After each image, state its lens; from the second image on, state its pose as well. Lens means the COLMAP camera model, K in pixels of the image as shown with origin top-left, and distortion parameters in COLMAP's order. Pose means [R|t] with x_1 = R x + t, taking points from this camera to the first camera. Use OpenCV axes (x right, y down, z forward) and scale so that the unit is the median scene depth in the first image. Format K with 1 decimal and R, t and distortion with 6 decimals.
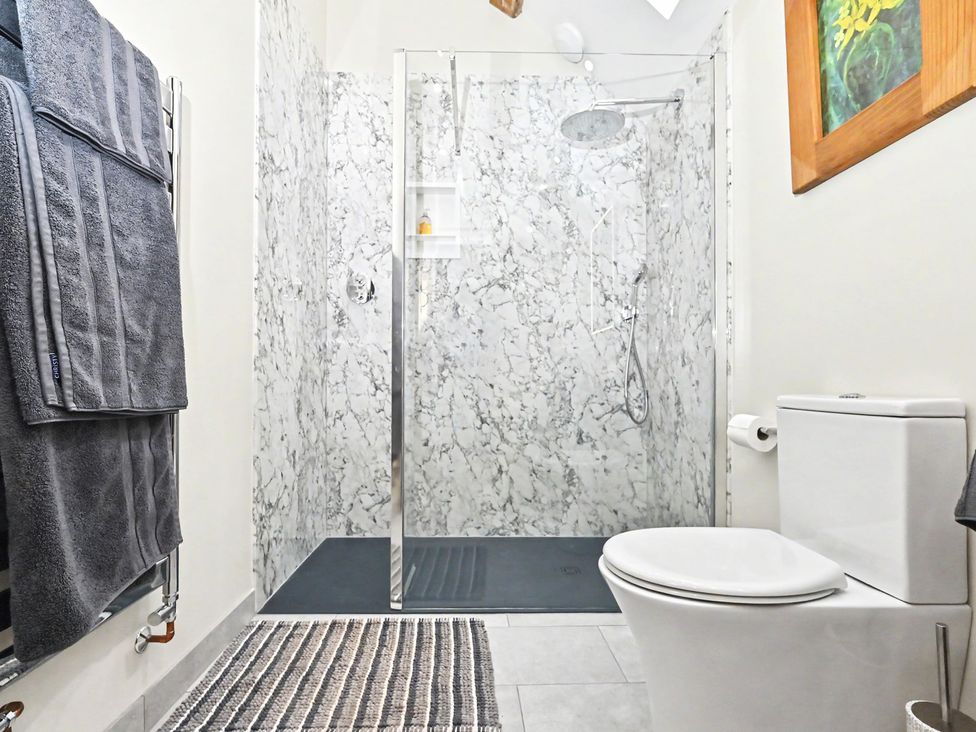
lens RADIAL K [[430.5, 0, 488.0], [0, 430.5, 366.0], [0, 0, 1]] dist [-0.000019, -0.000107]
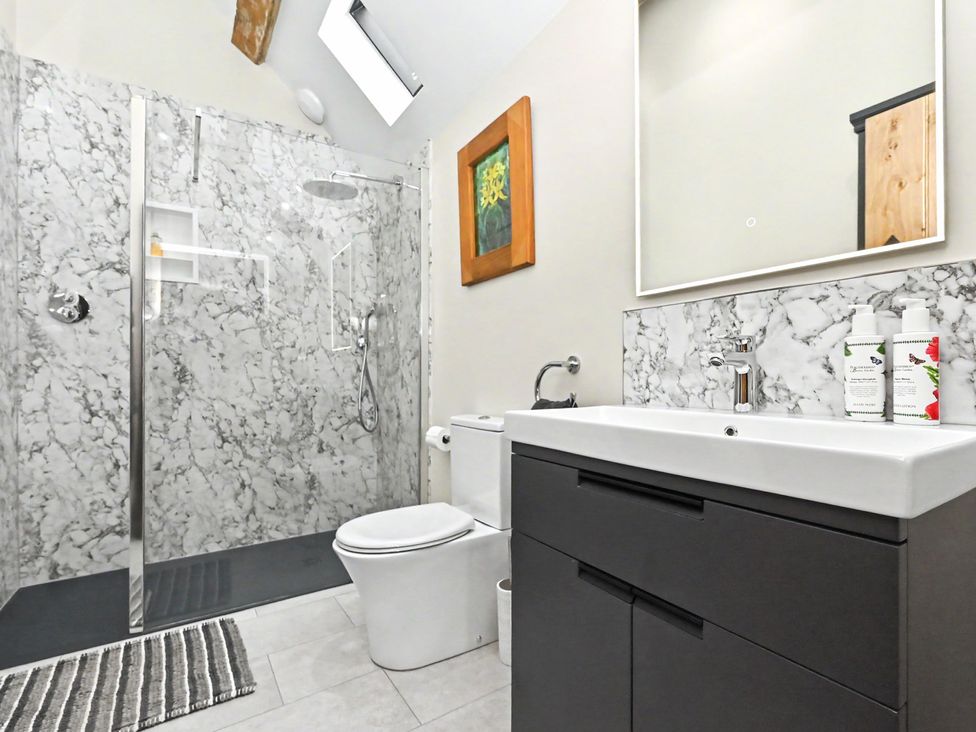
lens RADIAL K [[470.1, 0, 485.4], [0, 470.1, 365.8], [0, 0, 1]] dist [-0.002543, -0.000382]
pose [[0.856872, -0.006340, 0.515490, -0.057436], [-0.012845, 0.999351, 0.033642, -0.103253], [-0.515369, -0.035448, 0.856235, -0.308029]]
